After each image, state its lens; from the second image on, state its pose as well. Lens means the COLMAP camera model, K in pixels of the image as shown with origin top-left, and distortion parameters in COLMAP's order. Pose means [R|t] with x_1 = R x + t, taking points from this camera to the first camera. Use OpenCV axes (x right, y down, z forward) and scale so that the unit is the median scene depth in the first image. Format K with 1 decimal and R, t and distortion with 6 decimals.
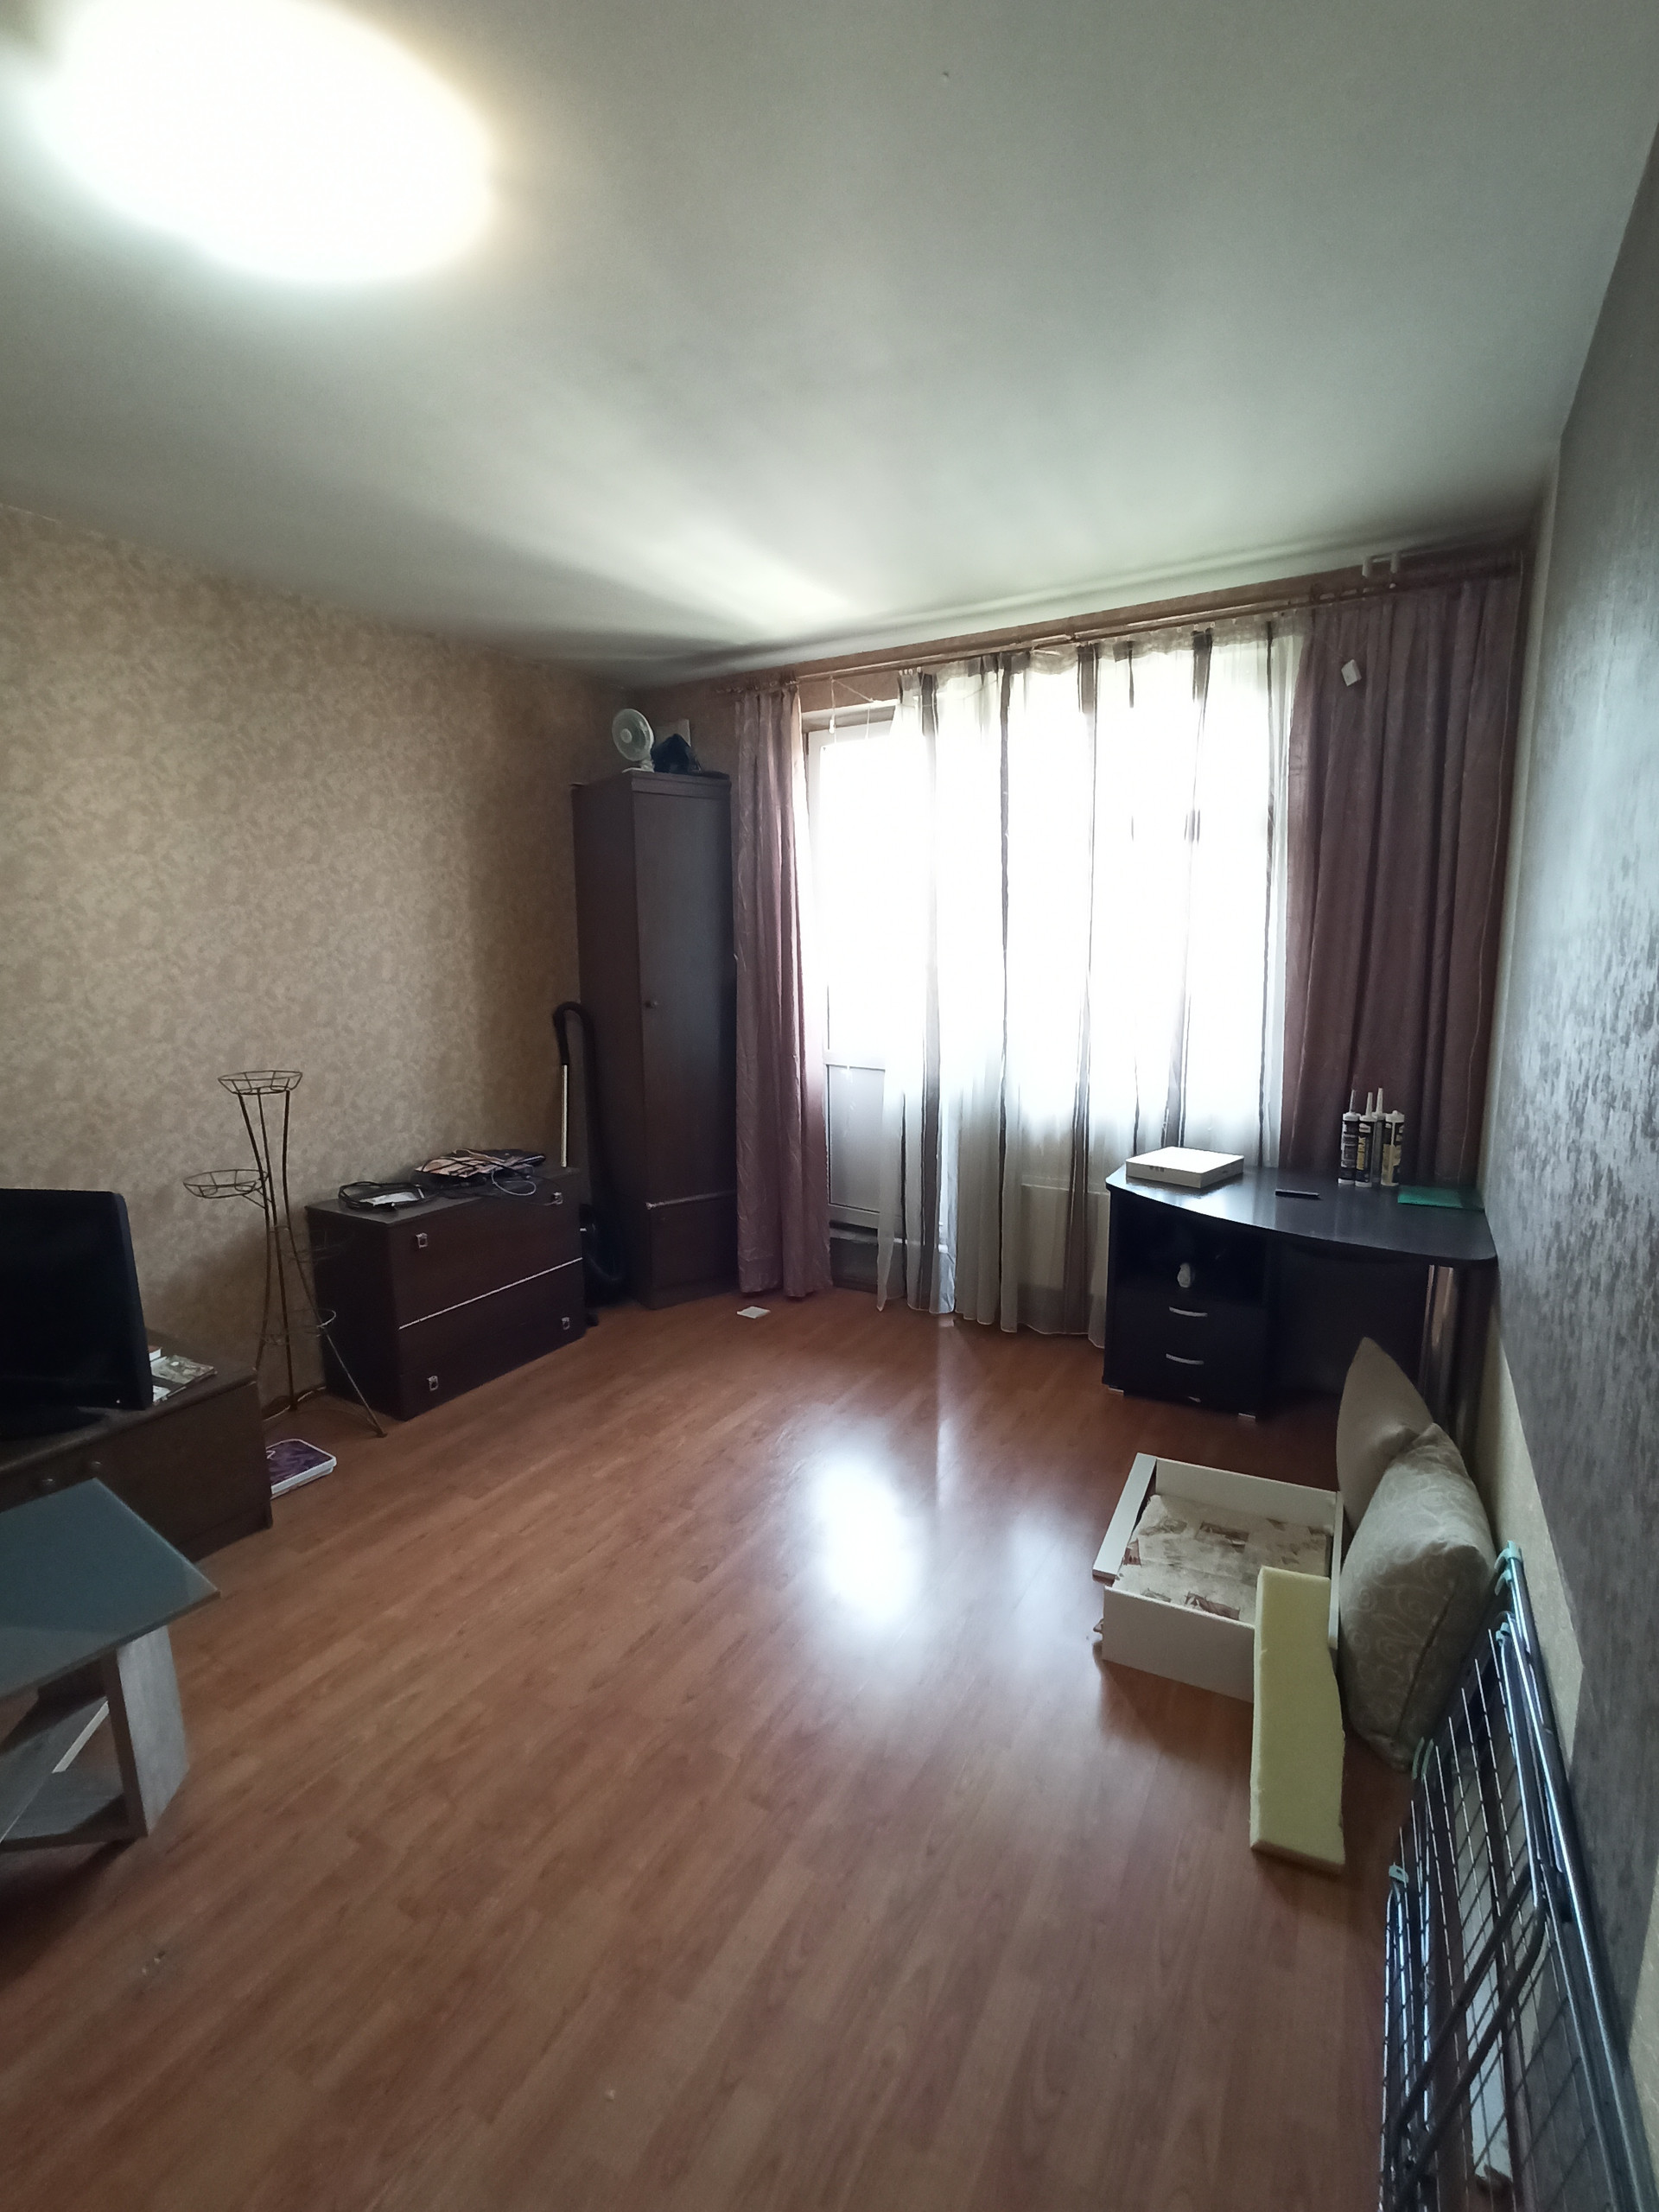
lens RADIAL K [[1009.2, 0, 839.5], [0, 1009.2, 1115.2], [0, 0, 1]] dist [-0.054660, 0.028696]
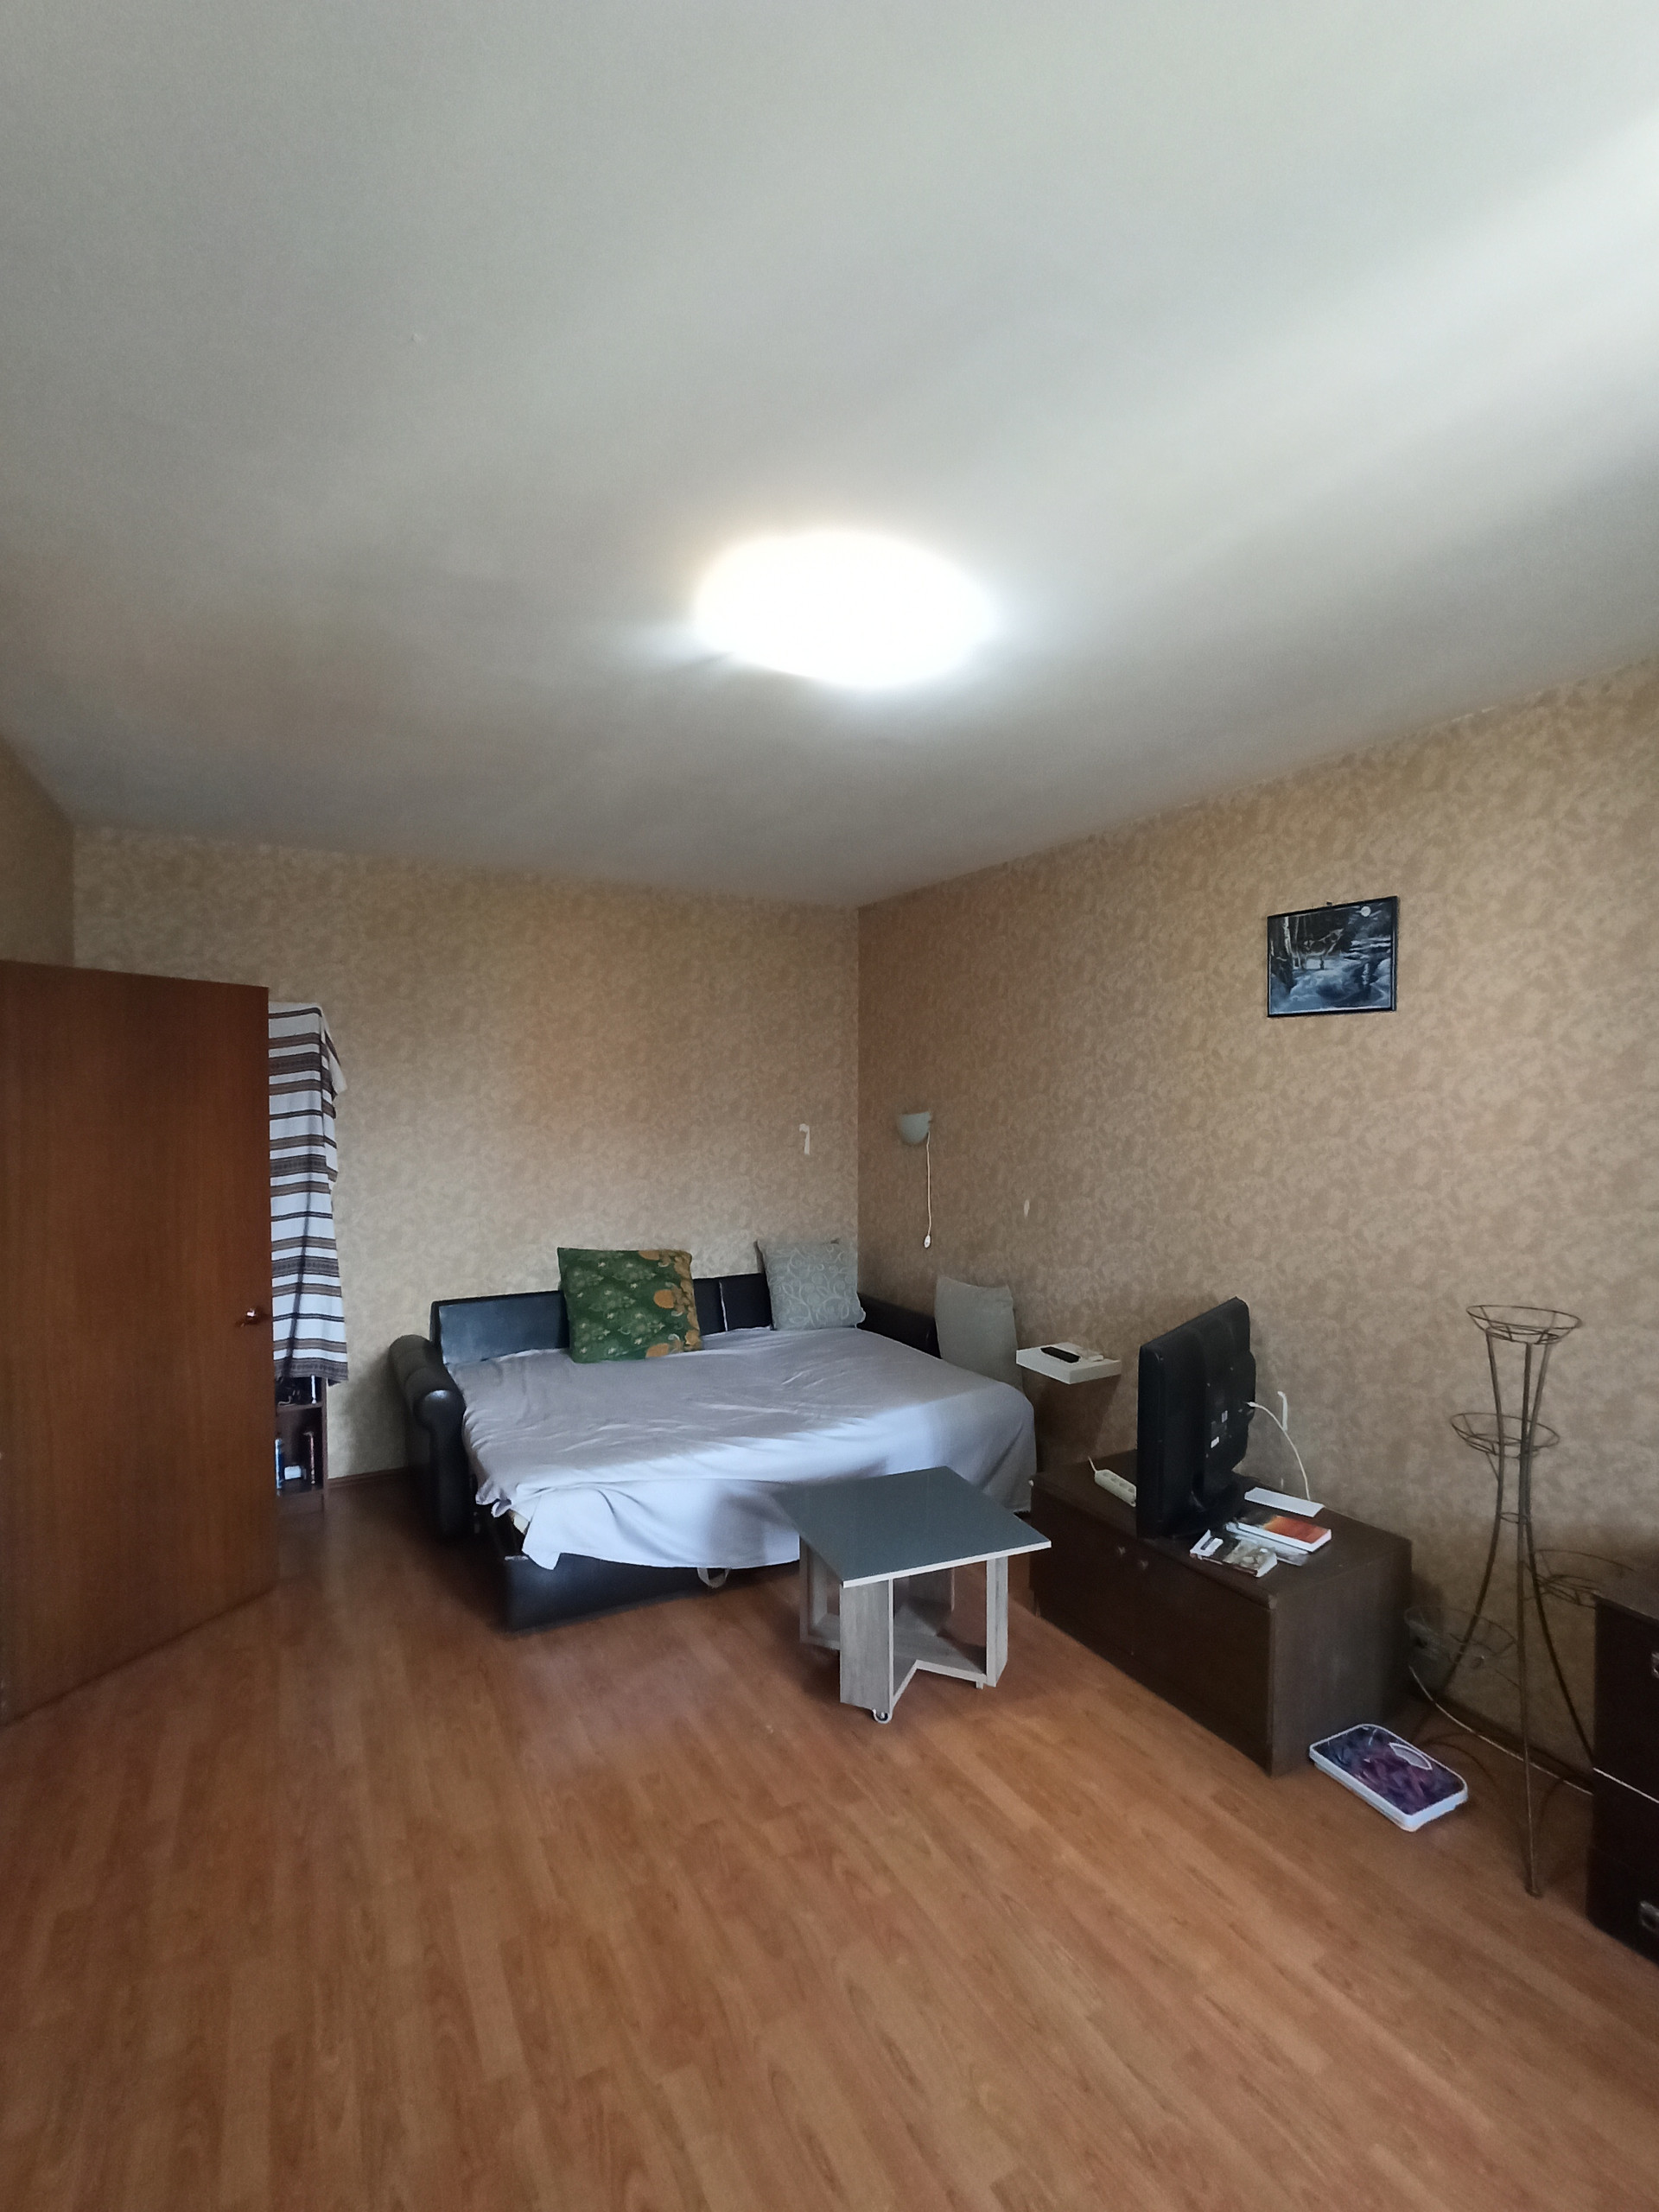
lens RADIAL K [[1009.2, 0, 839.5], [0, 1009.2, 1115.2], [0, 0, 1]] dist [-0.054660, 0.028696]
pose [[-0.528203, 0.026752, -0.848697, 0.372408], [-0.145438, 0.981883, 0.121467, -0.225559], [0.836570, 0.187592, -0.514742, 1.002034]]
